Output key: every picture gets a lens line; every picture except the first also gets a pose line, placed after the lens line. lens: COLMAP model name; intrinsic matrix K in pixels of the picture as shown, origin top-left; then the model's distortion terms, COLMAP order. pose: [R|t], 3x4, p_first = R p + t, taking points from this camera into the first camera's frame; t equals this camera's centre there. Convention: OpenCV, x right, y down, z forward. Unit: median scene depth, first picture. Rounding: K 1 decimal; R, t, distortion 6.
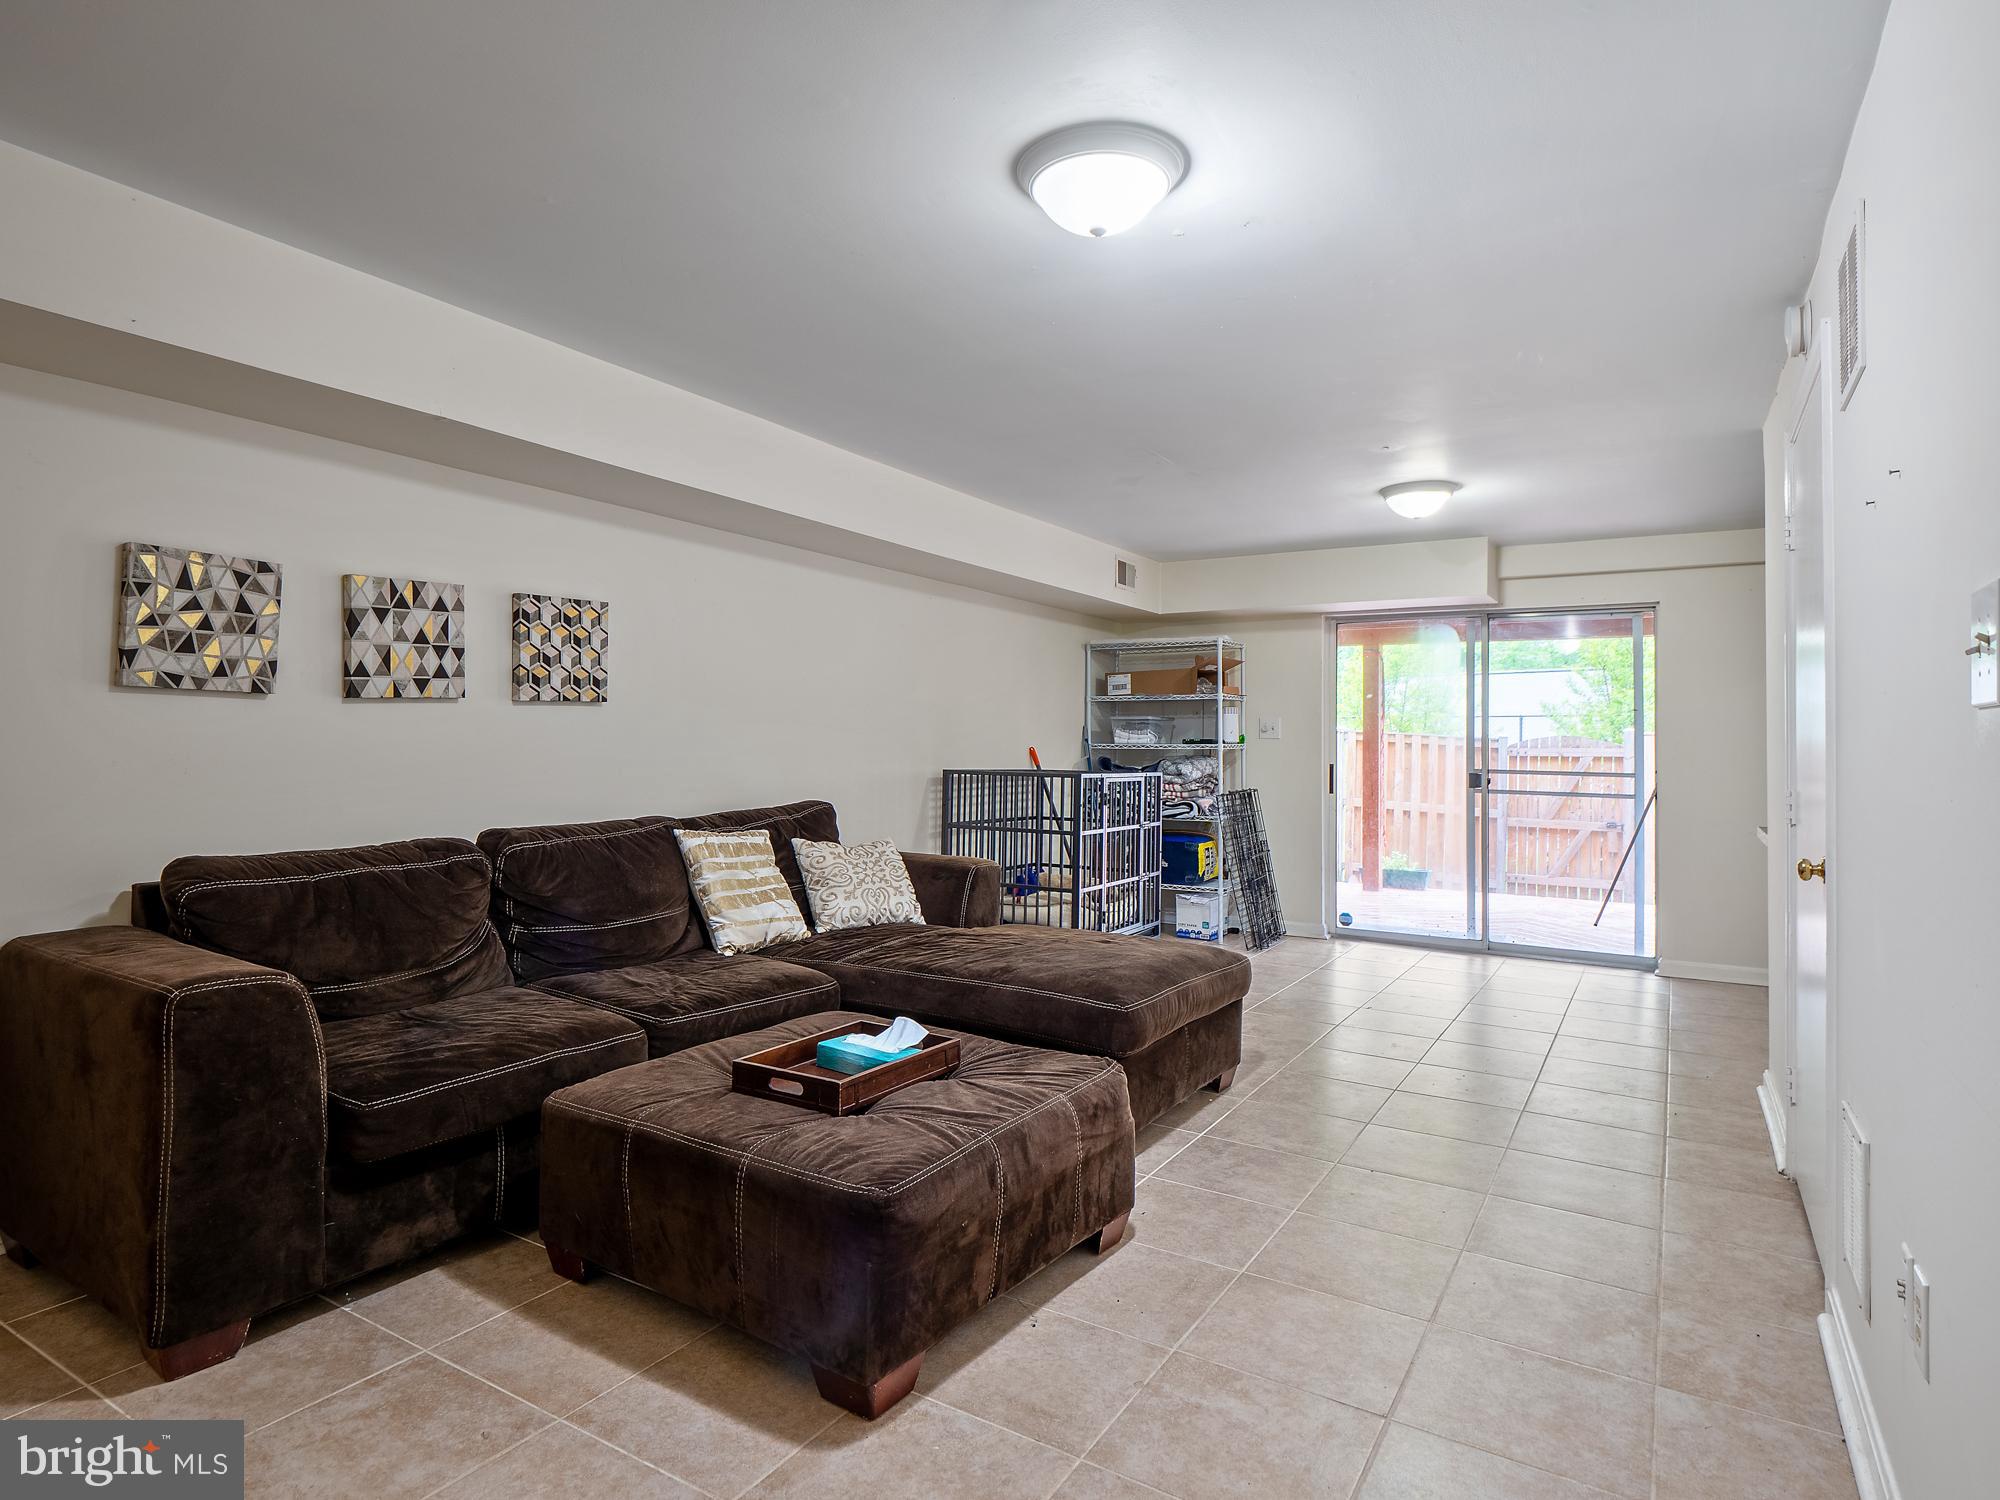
lens RADIAL K [[1105.7, 0, 997.7], [0, 1105.7, 725.1], [0, 0, 1]] dist [0.021896, -0.017901]
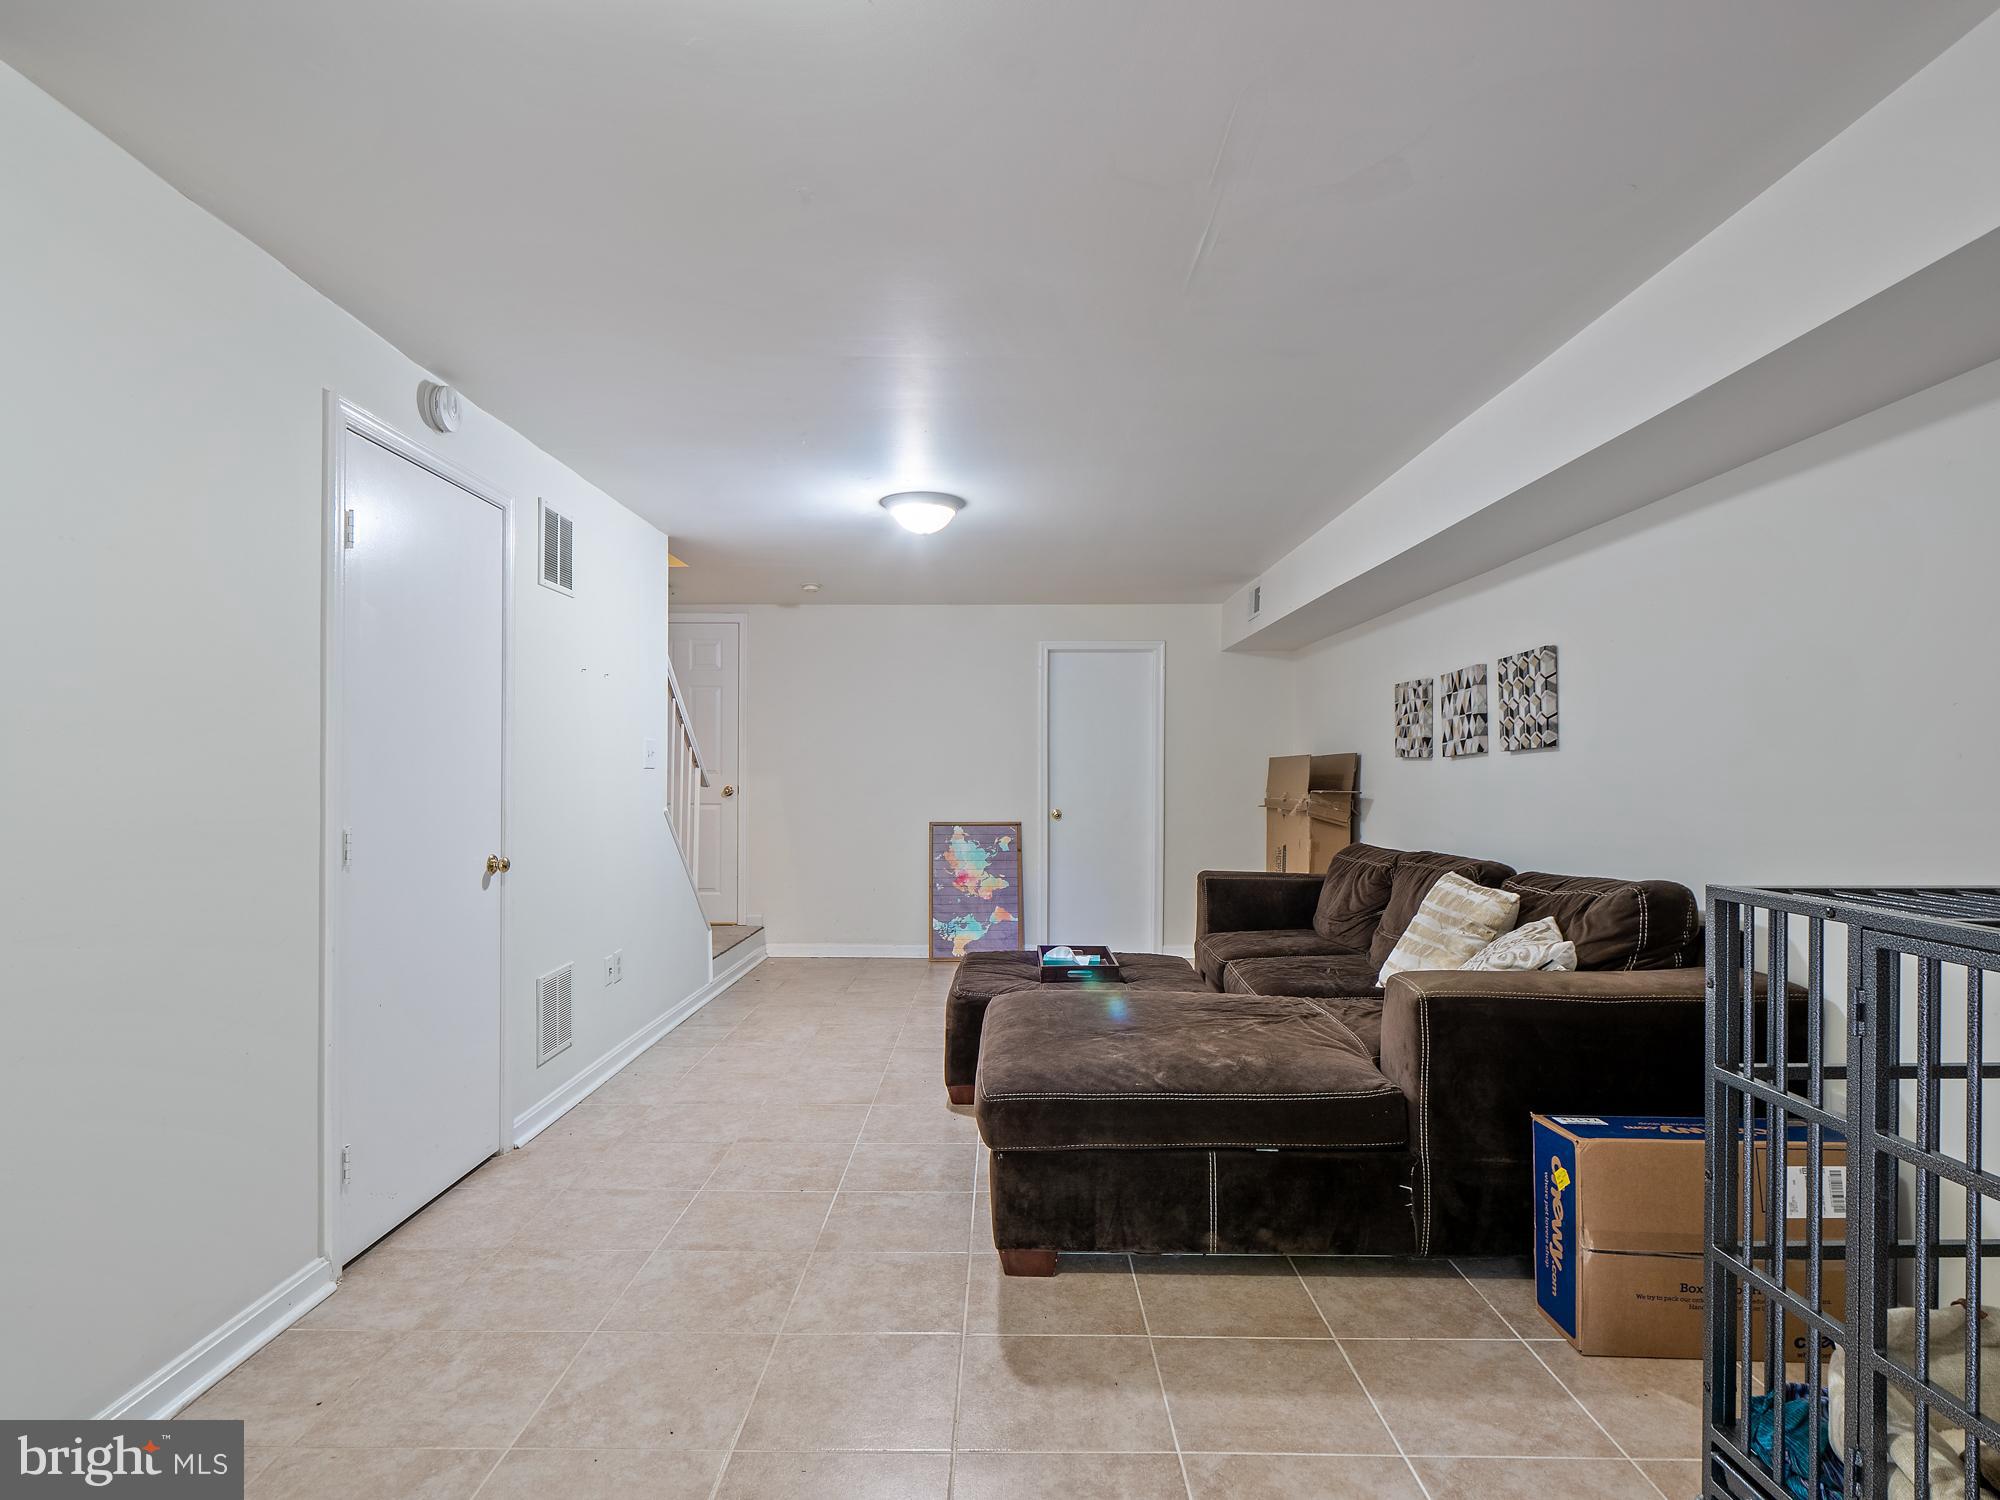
lens RADIAL K [[1169.0, 0, 996.3], [0, 1169.0, 784.9], [0, 0, 1]] dist [0.023598, -0.000095]
pose [[-0.865831, -0.009440, -0.500248, 0.627545], [-0.006624, 0.999951, -0.007406, 0.025374], [0.500293, -0.003099, -0.865850, 1.751122]]
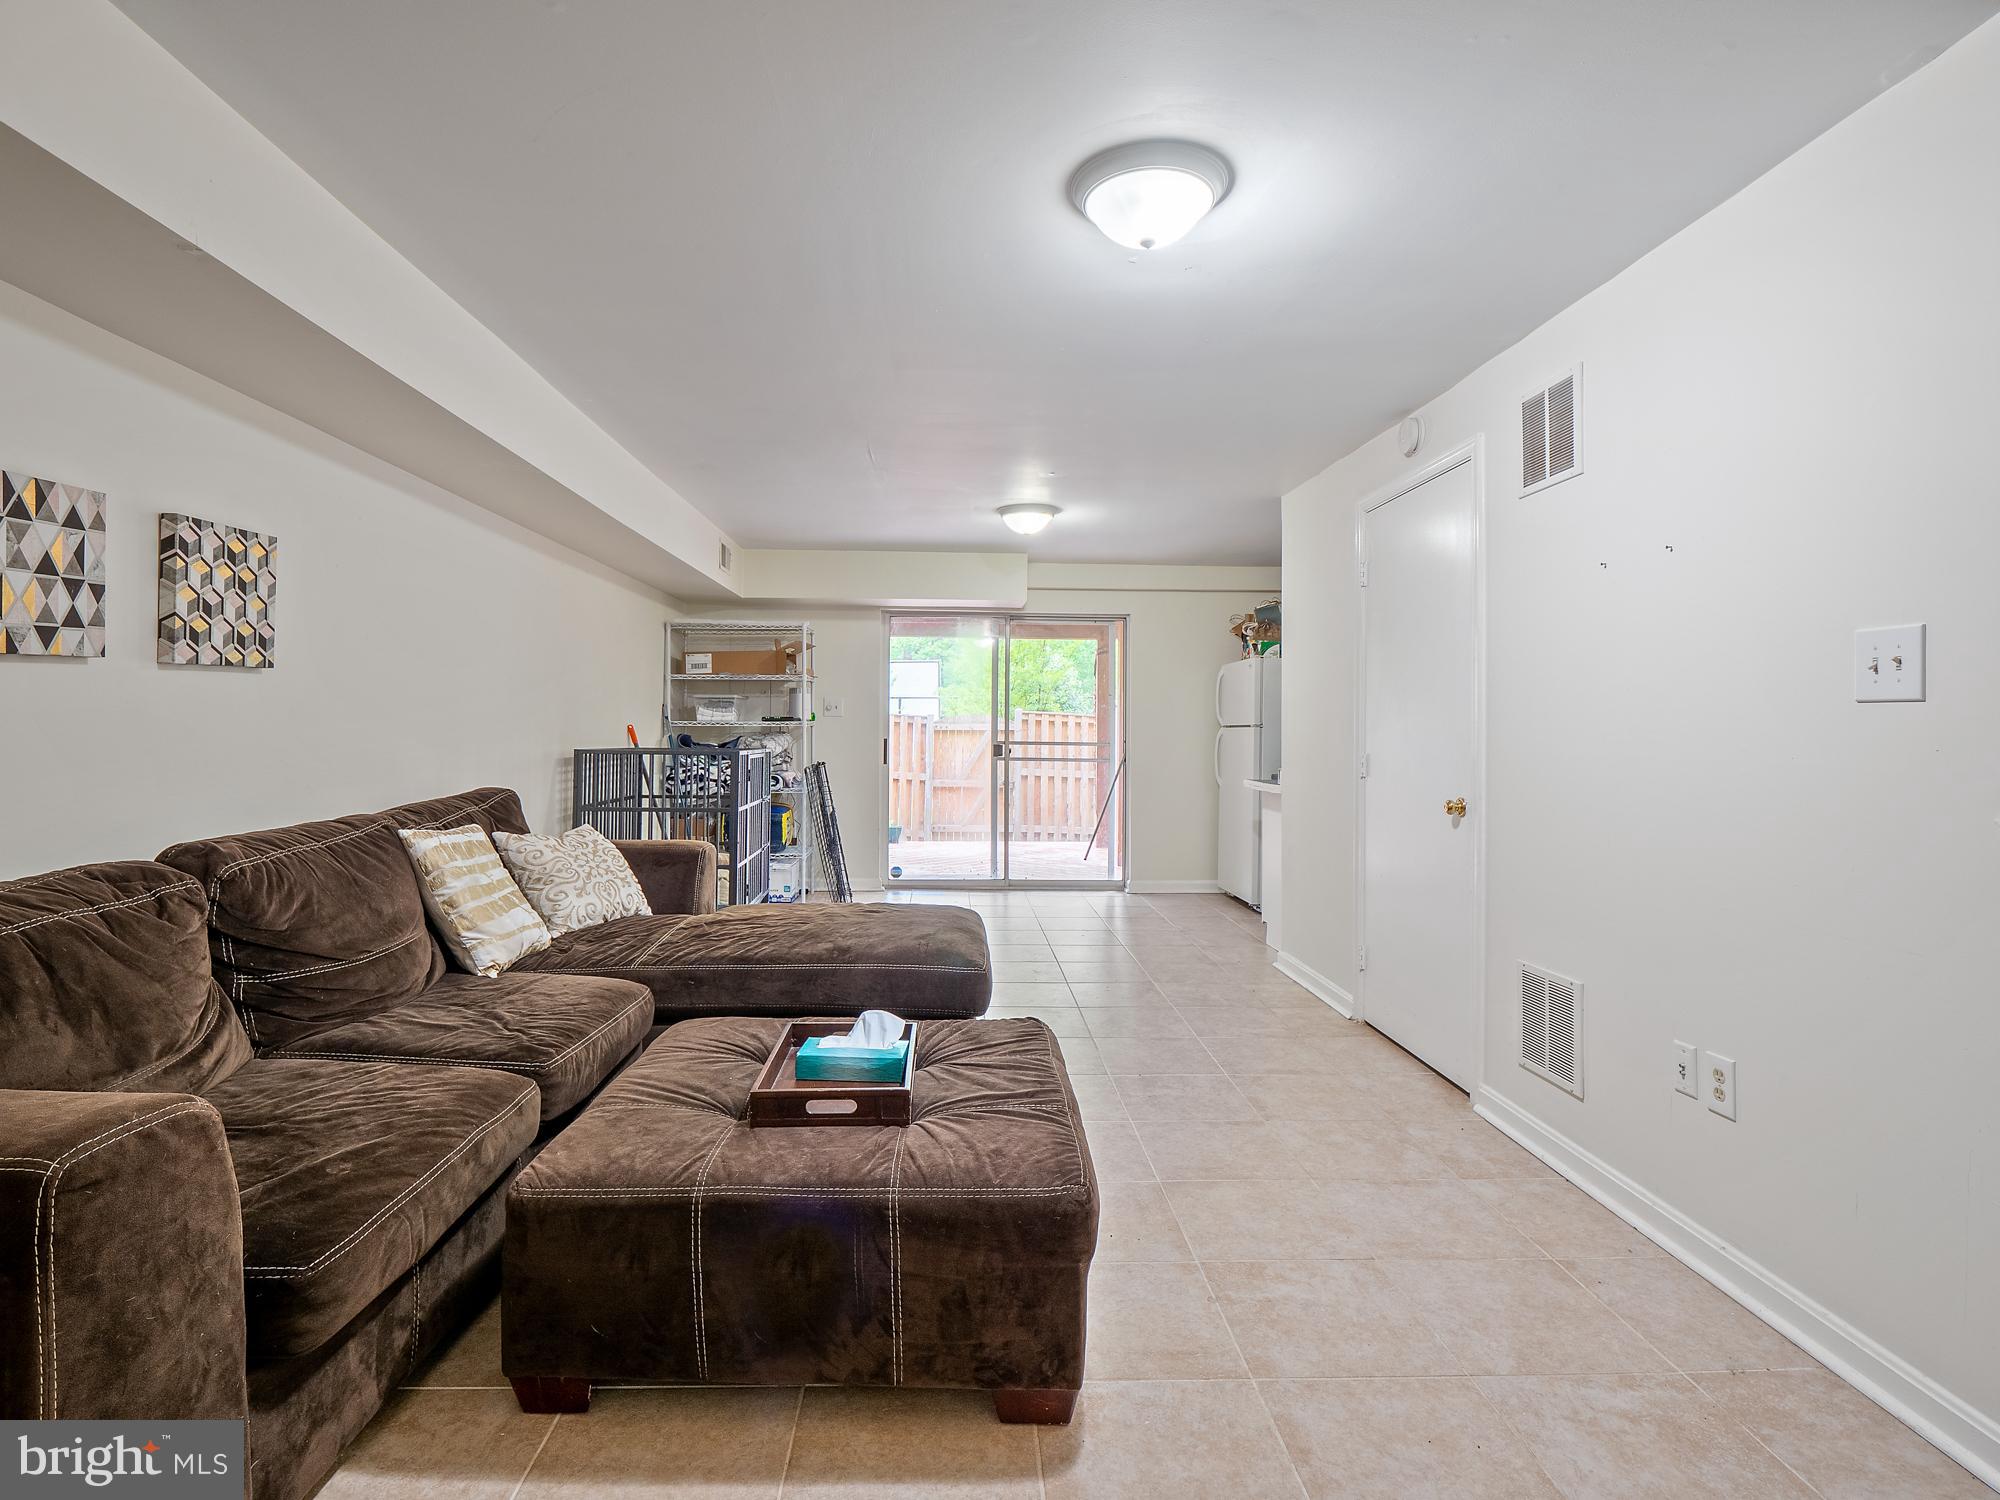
lens RADIAL K [[983.2, 0, 1001.4], [0, 983.2, 717.4], [0, 0, 1]] dist [-0.005390, -0.001135]
pose [[0.832223, 0.000077, 0.554441, -0.326691], [-0.007769, 0.999903, 0.011523, 0.001386], [-0.554387, -0.013897, 0.832143, 0.171627]]
